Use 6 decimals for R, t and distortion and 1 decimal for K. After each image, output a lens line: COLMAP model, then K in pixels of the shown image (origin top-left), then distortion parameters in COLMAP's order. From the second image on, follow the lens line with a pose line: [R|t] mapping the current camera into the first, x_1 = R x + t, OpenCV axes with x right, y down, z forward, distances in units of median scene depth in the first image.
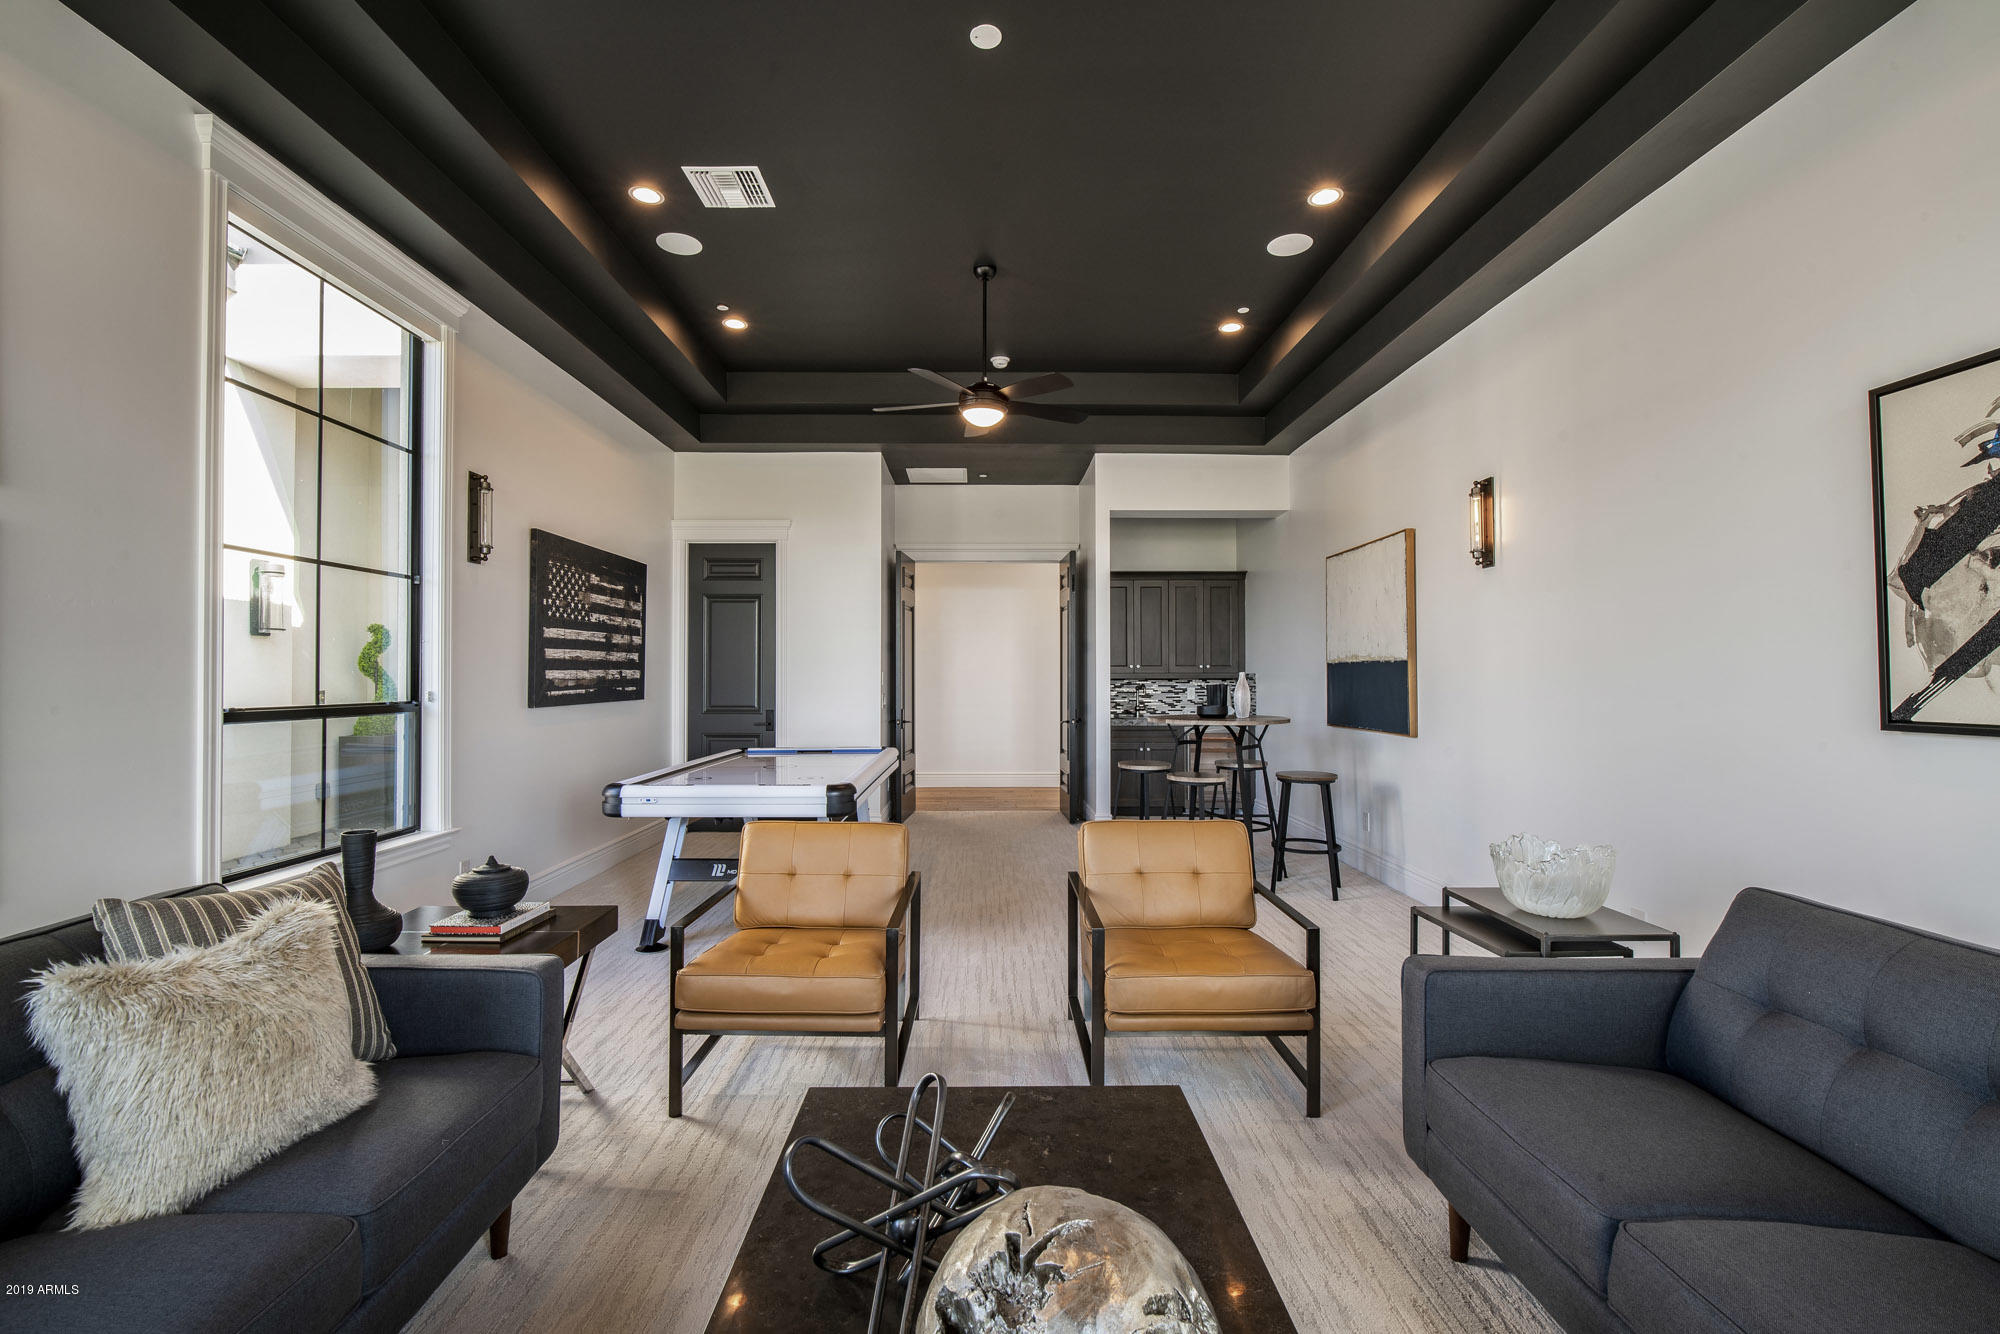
lens RADIAL K [[866.4, 0, 997.8], [0, 866.4, 664.2], [0, 0, 1]] dist [-0.011806, -0.001250]
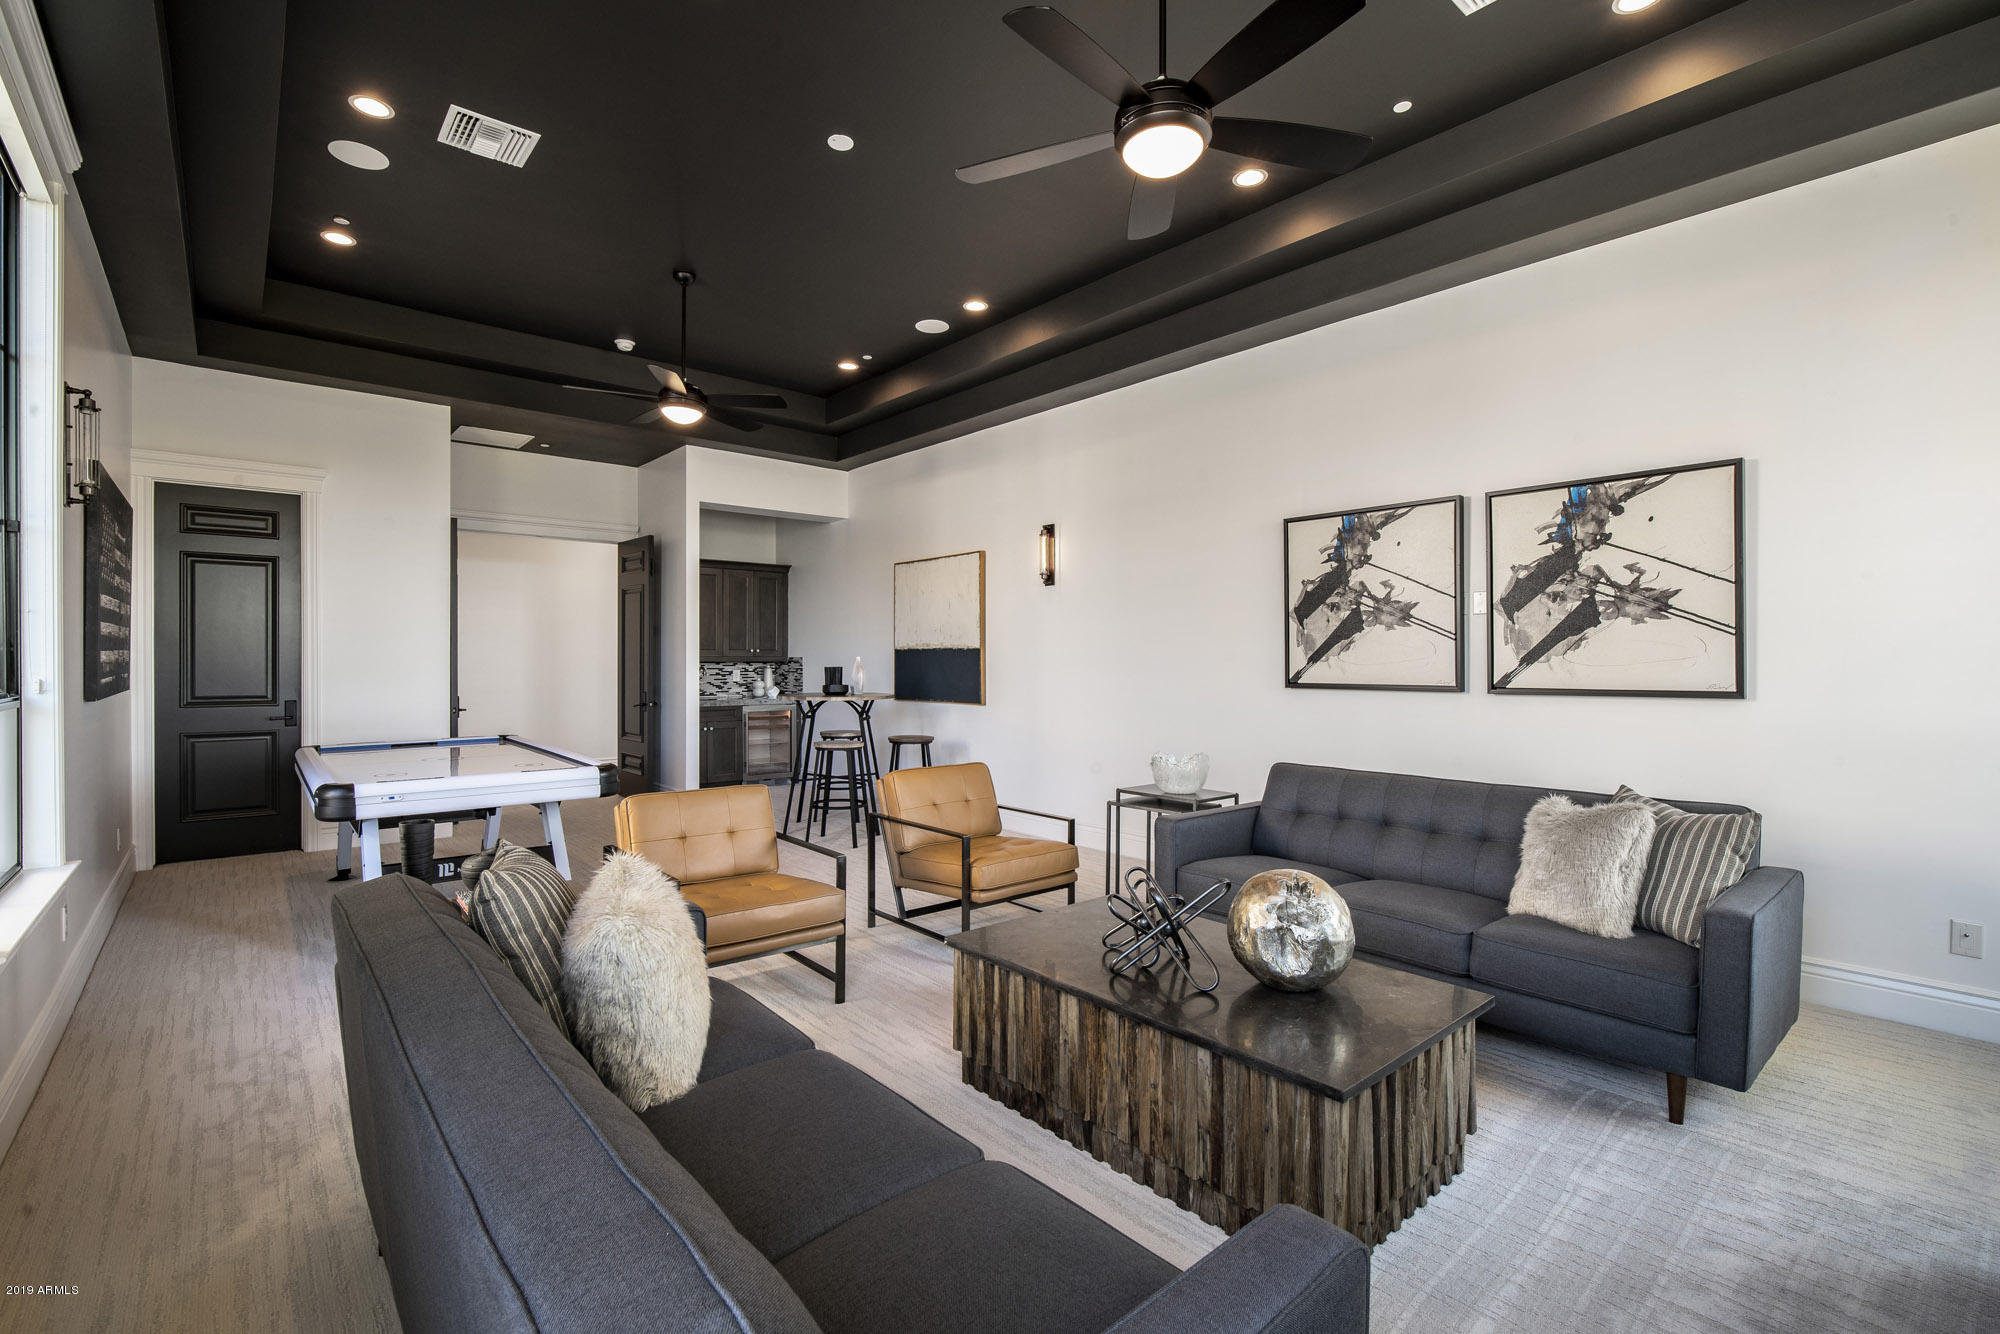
lens RADIAL K [[866.4, 0, 1012.2], [0, 866.4, 666.1], [0, 0, 1]] dist [-0.011806, -0.001250]
pose [[0.763385, -0.003340, 0.645935, -0.391056], [-0.011289, 0.999765, 0.018511, -0.002390], [-0.645845, -0.021423, 0.763168, -0.074407]]
